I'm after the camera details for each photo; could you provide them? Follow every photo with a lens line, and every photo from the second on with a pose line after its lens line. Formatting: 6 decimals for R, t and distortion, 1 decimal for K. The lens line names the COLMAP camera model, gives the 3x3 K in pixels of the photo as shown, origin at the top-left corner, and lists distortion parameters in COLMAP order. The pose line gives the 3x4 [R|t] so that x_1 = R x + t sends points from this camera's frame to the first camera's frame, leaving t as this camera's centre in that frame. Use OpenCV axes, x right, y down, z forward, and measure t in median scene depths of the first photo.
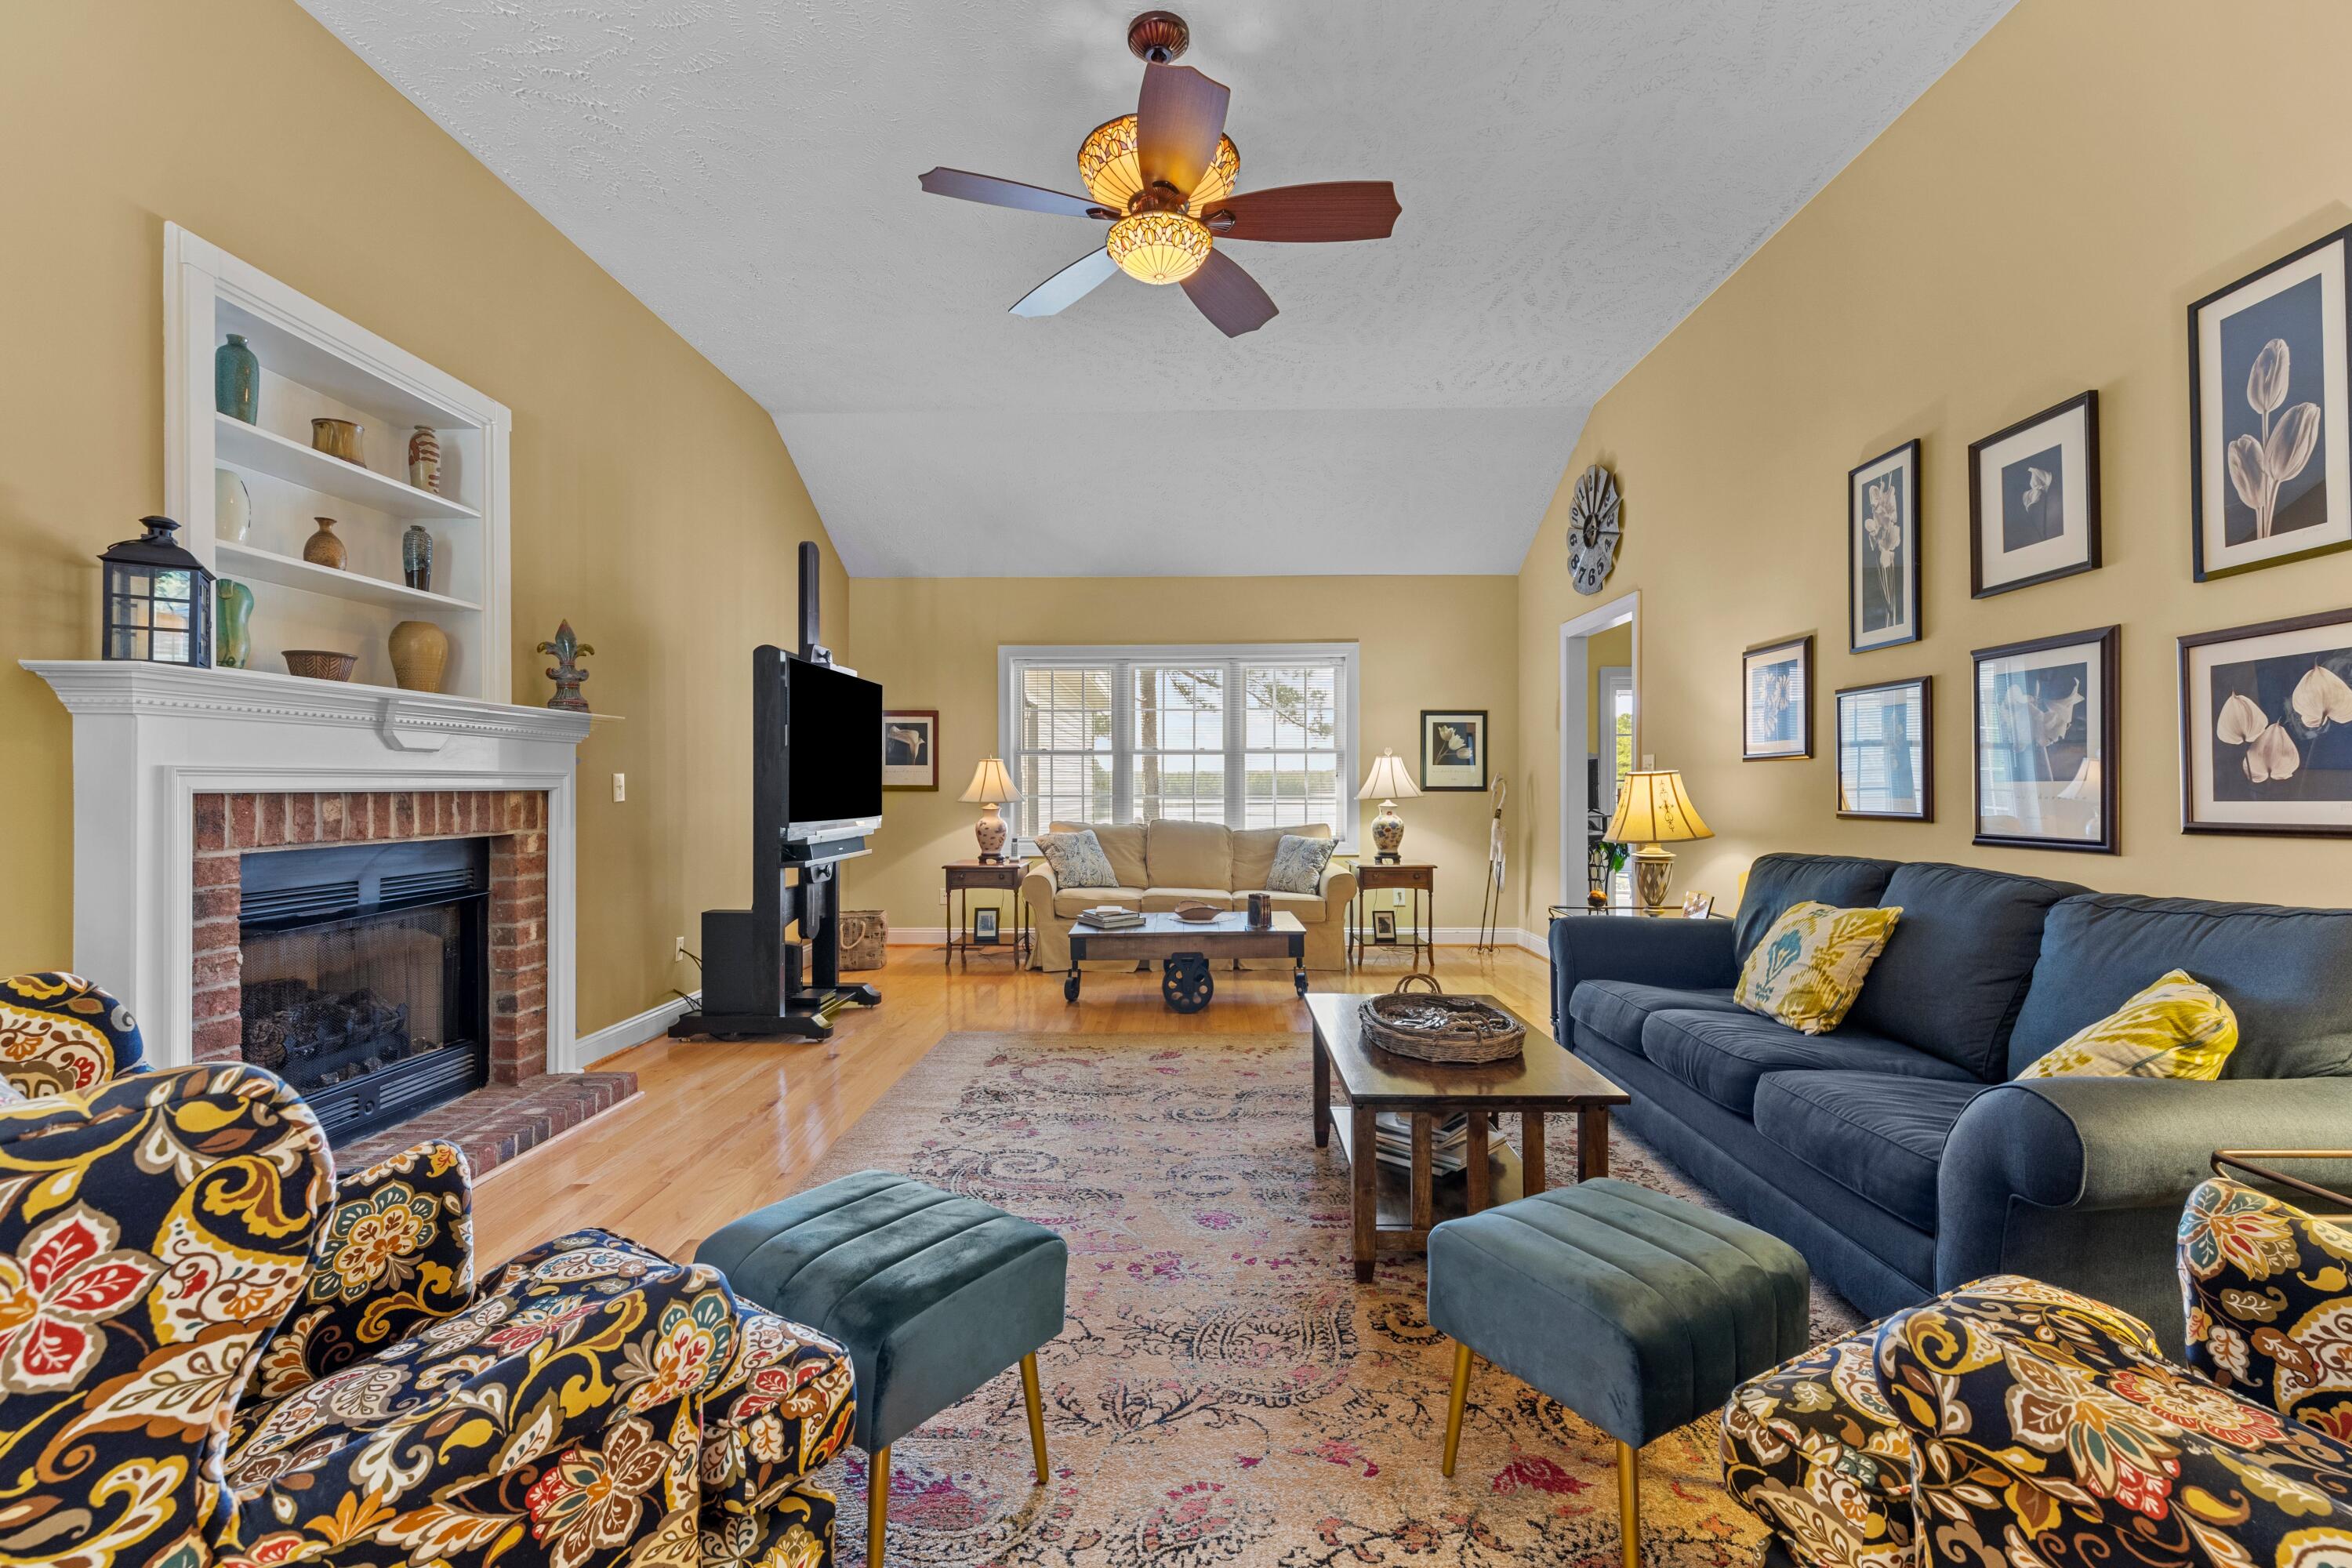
lens RADIAL K [[1012.9, 0, 1179.8], [0, 1012.9, 783.3], [0, 0, 1]] dist [-0.001504, -0.000216]
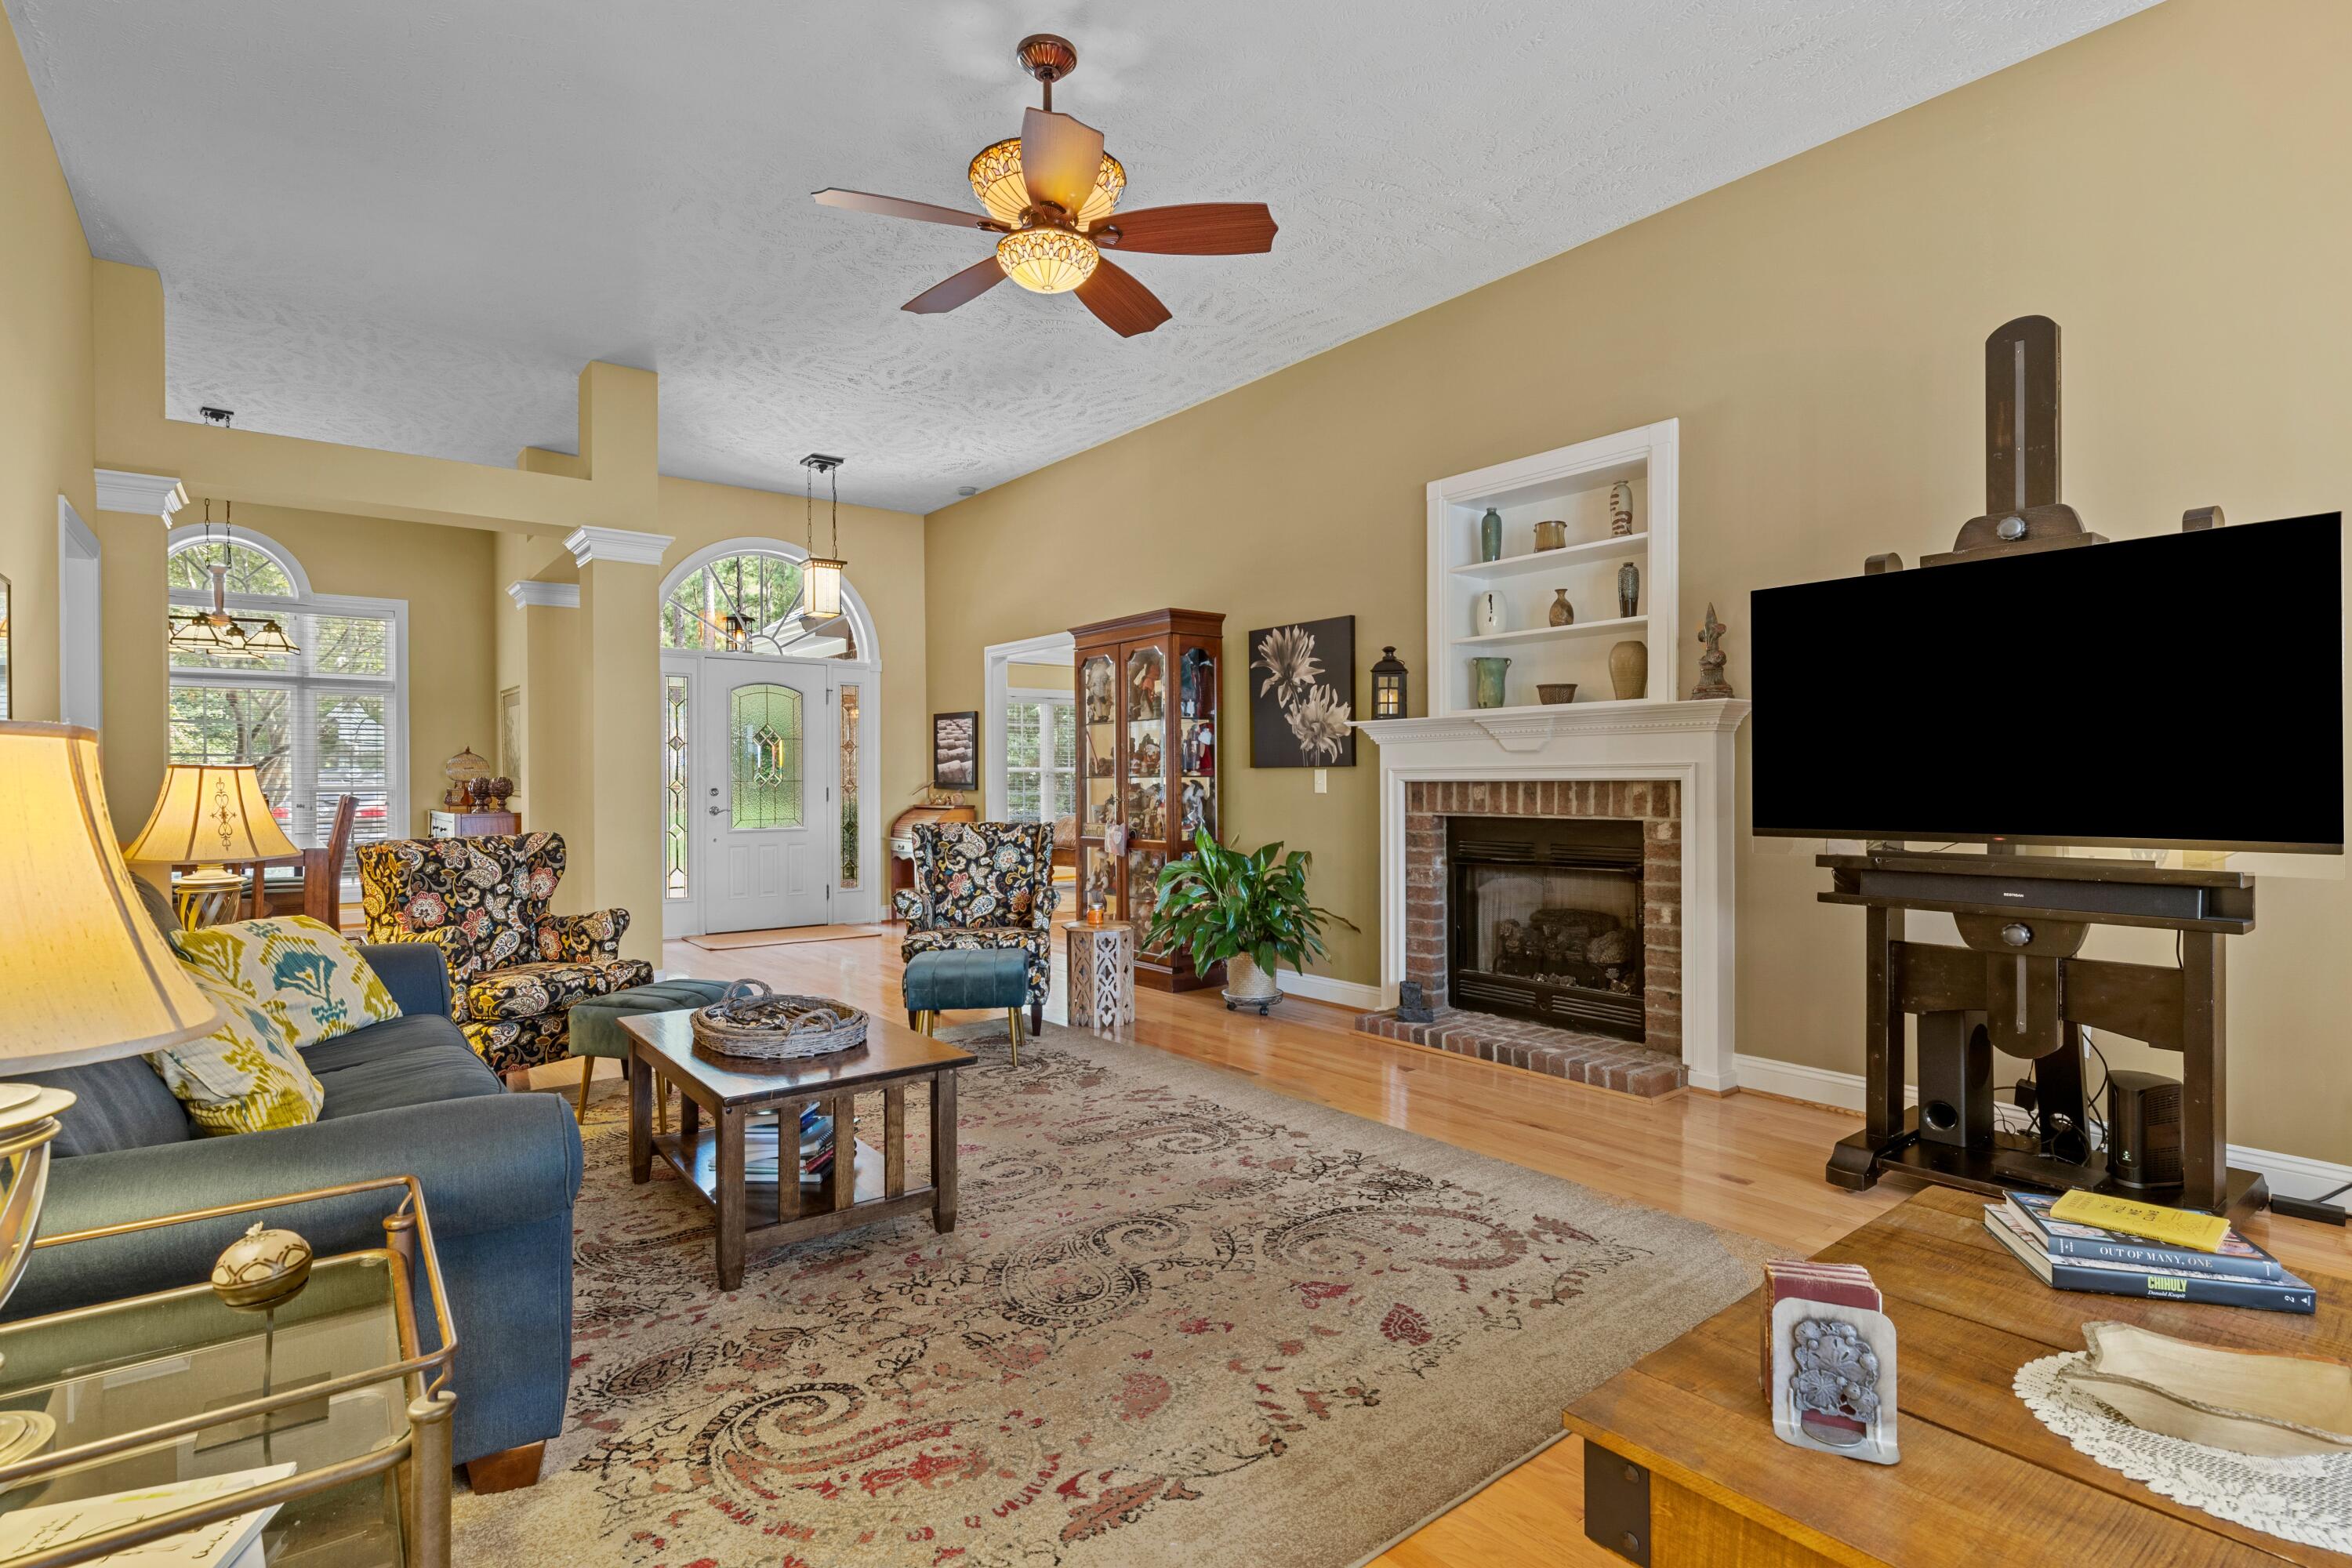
lens RADIAL K [[1152.4, 0, 1183.2], [0, 1152.4, 781.6], [0, 0, 1]] dist [-0.001639, -0.000039]
pose [[-0.783363, 0.007374, -0.621521, 0.529329], [0.009516, 0.999955, -0.000129, 0.004125], [0.621492, -0.006015, -0.783398, 1.752450]]
